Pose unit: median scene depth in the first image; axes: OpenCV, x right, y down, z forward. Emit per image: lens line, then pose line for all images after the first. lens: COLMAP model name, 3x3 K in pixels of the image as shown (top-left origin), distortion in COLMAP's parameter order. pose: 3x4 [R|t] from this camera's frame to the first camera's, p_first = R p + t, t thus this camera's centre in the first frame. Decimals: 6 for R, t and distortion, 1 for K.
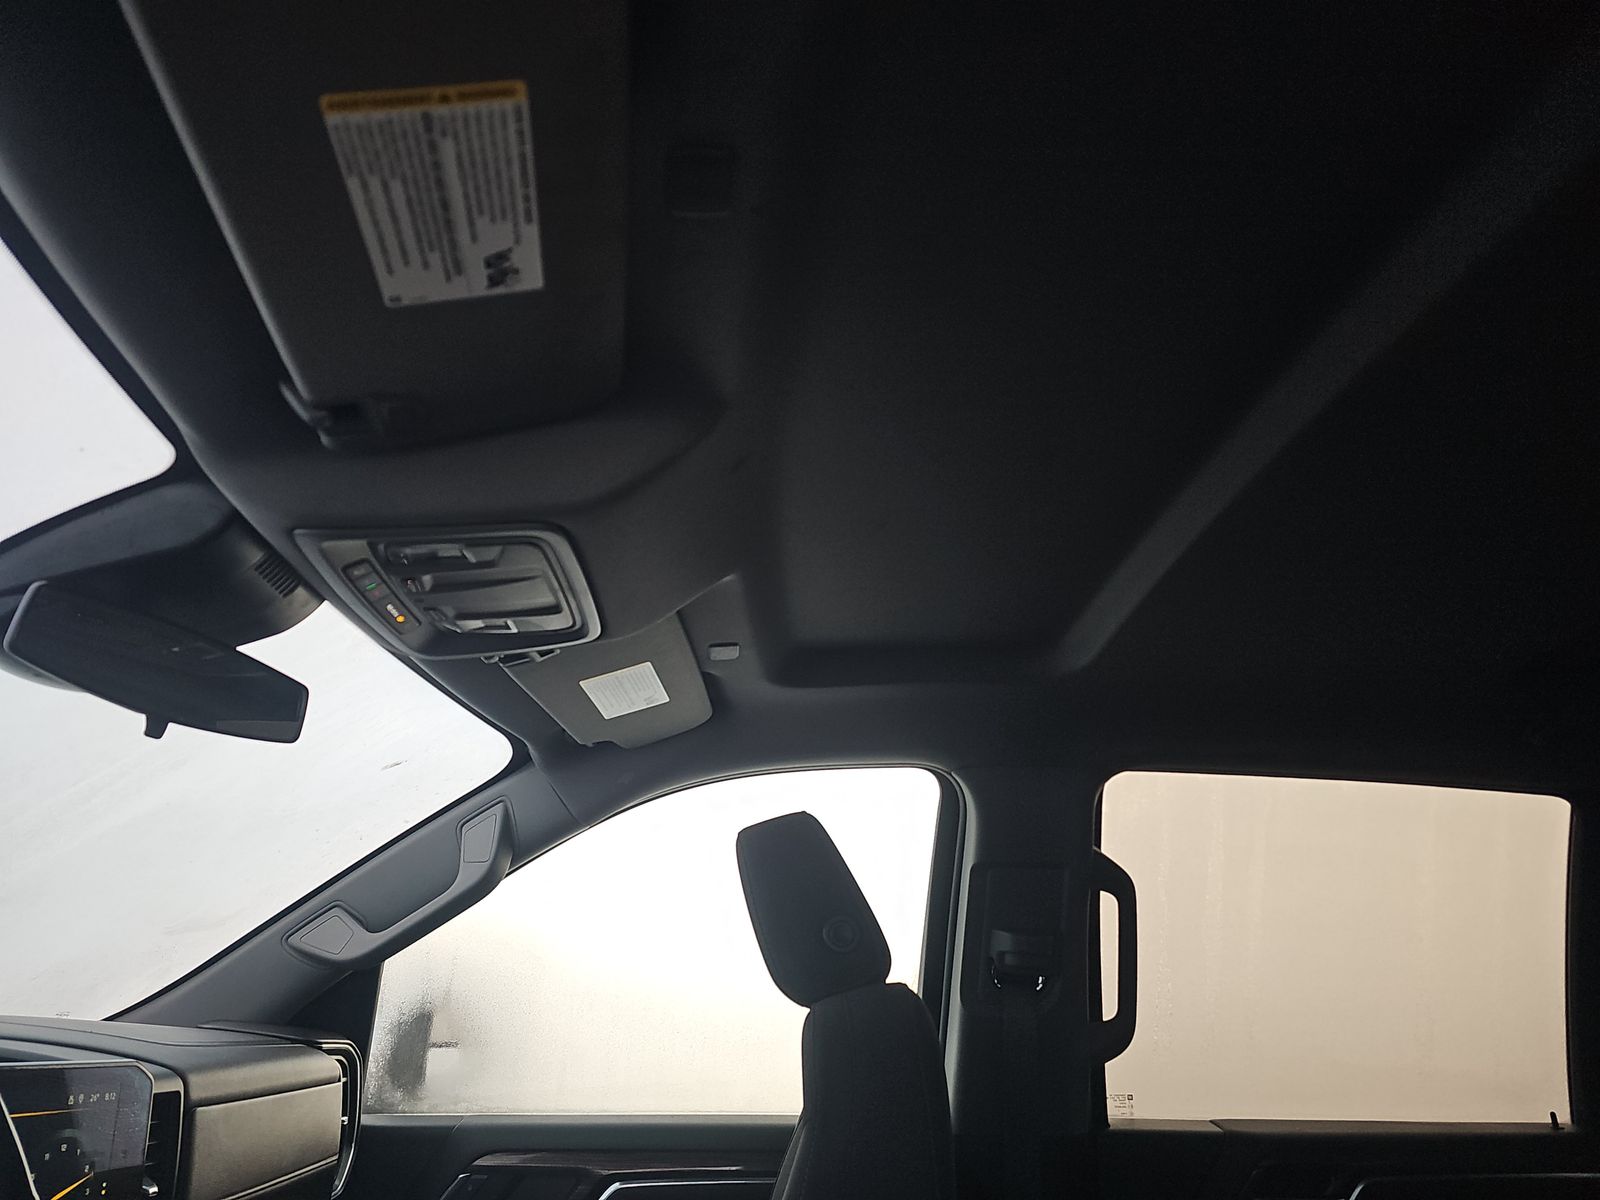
lens RADIAL K [[1064.0, 0, 779.2], [0, 1064.0, 591.8], [0, 0, 1]] dist [0.065451, -0.073647]
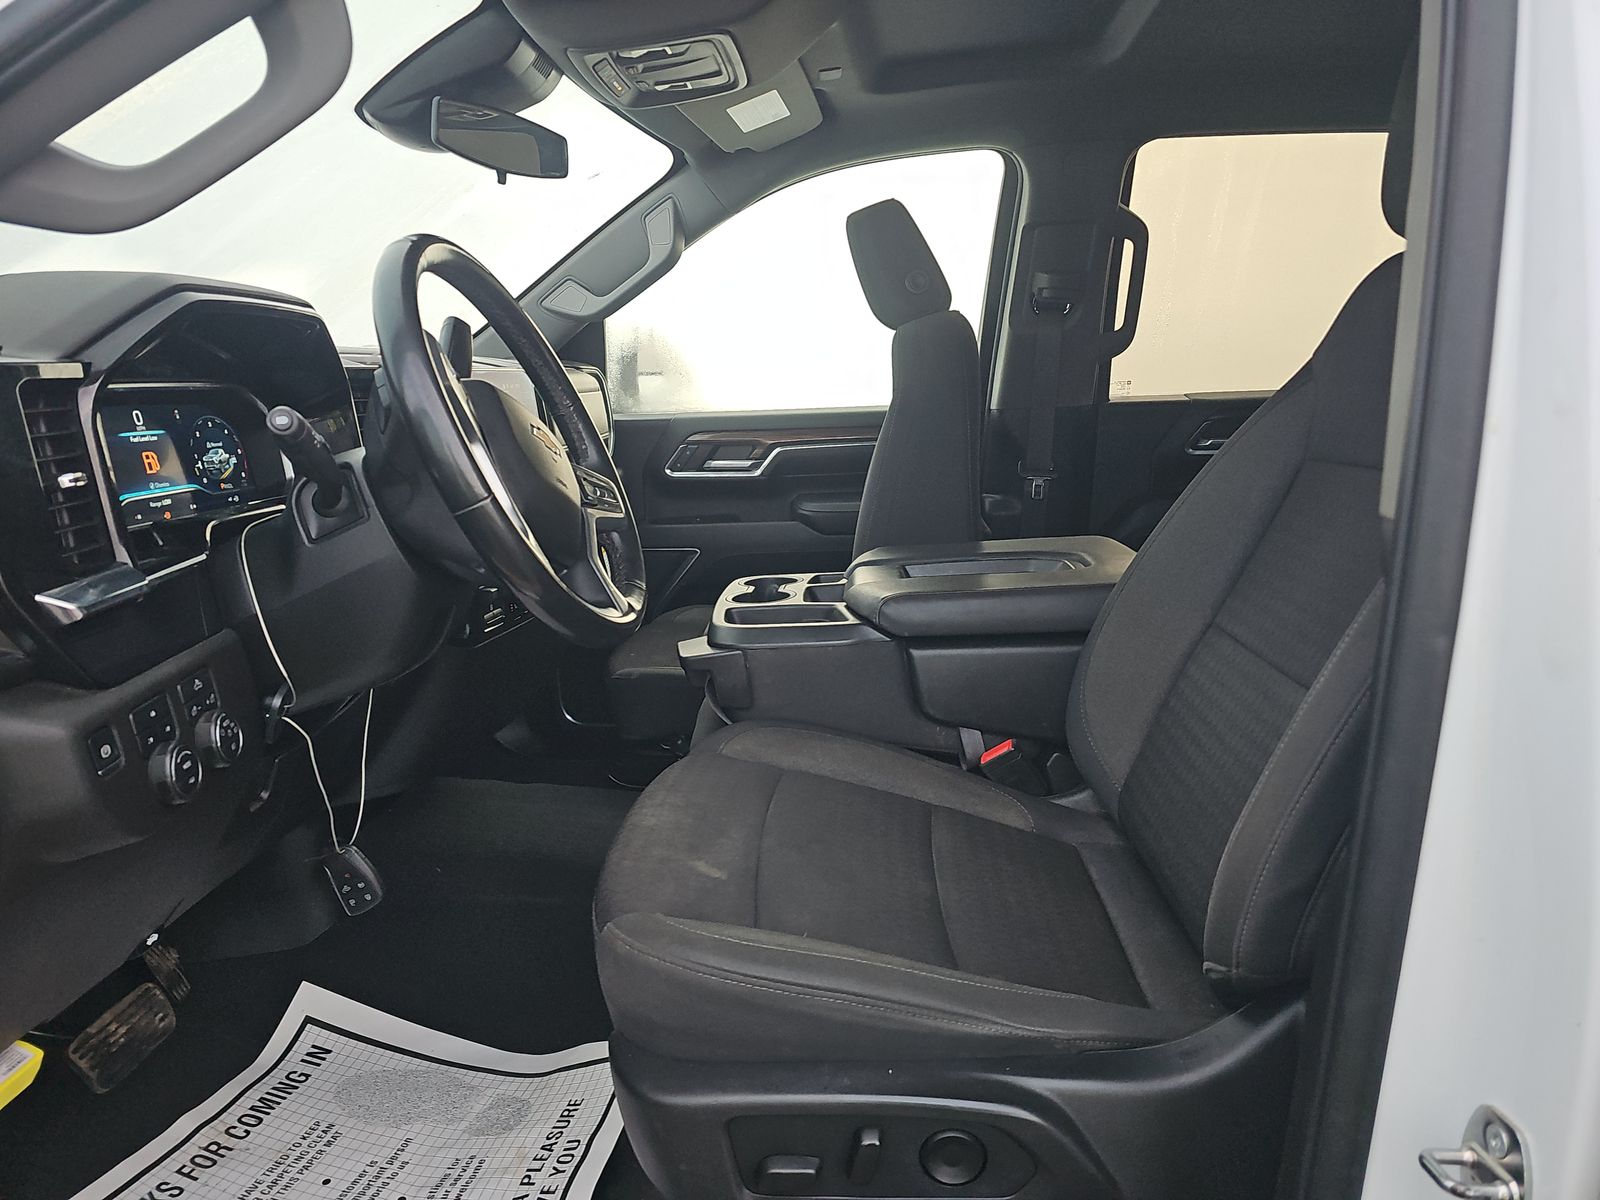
lens RADIAL K [[1064.0, 0, 779.2], [0, 1064.0, 591.8], [0, 0, 1]] dist [0.065451, -0.073647]
pose [[0.993839, -0.020613, -0.108901, 0.015941], [0.077044, 0.834829, 0.545092, -0.128560], [0.079678, -0.550124, 0.831273, -0.429218]]
